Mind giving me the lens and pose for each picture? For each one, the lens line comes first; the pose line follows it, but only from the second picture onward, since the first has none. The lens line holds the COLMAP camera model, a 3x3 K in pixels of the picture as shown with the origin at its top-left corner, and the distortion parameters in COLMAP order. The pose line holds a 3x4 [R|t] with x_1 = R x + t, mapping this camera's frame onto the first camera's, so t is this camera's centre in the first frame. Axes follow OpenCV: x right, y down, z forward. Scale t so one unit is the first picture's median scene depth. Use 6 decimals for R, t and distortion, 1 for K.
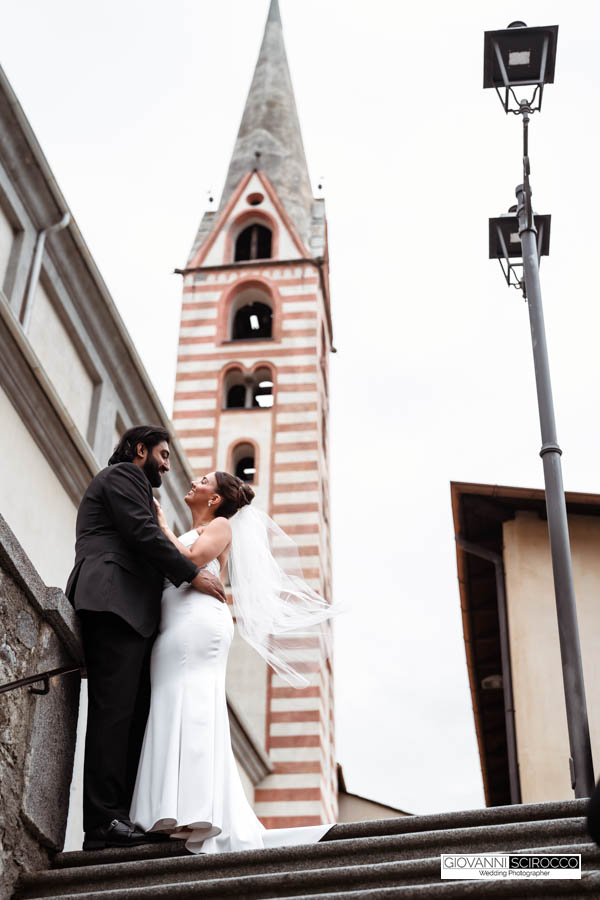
lens RADIAL K [[1295.6, 0, 300.0], [0, 1295.6, 450.0], [0, 0, 1]] dist [-0.154307, 0.807529]
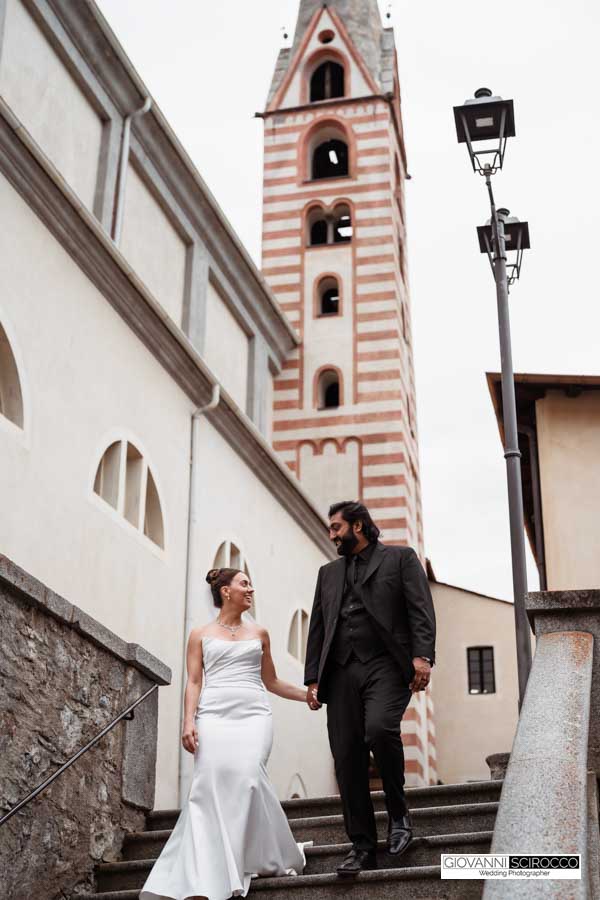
lens RADIAL K [[1238.7, 0, 302.1], [0, 1238.7, 435.3], [0, 0, 1]] dist [-0.134866, 0.793968]
pose [[0.994717, -0.048753, -0.090344, 0.022834], [0.064119, 0.982324, 0.175867, -0.058421], [0.080173, -0.180731, 0.980259, -0.053153]]
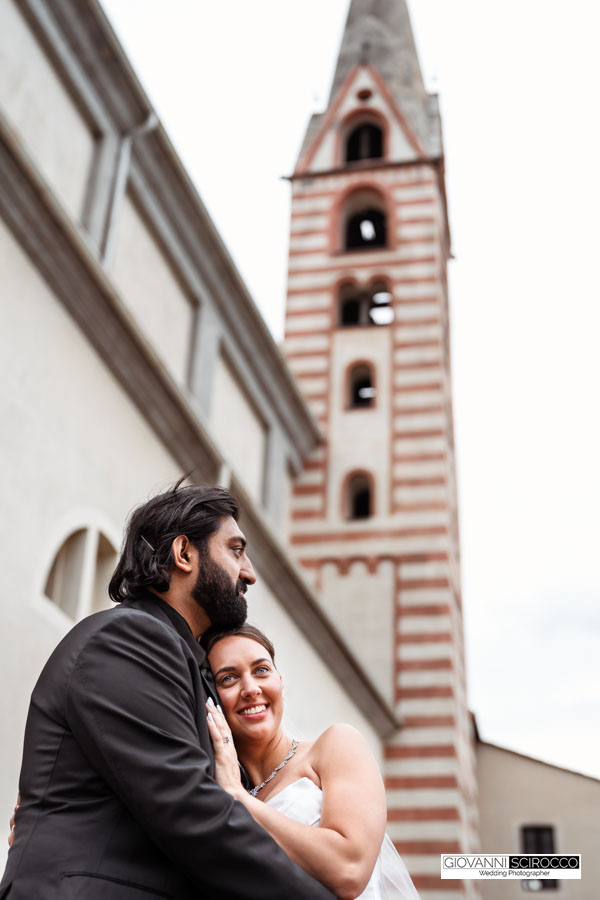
lens RADIAL K [[1238.7, 0, 302.1], [0, 1238.7, 435.3], [0, 0, 1]] dist [-0.134866, 0.793968]
pose [[0.995970, -0.024348, -0.086321, -0.010110], [0.029955, 0.997484, 0.064259, -0.012016], [0.084540, -0.066586, 0.994193, 0.121270]]
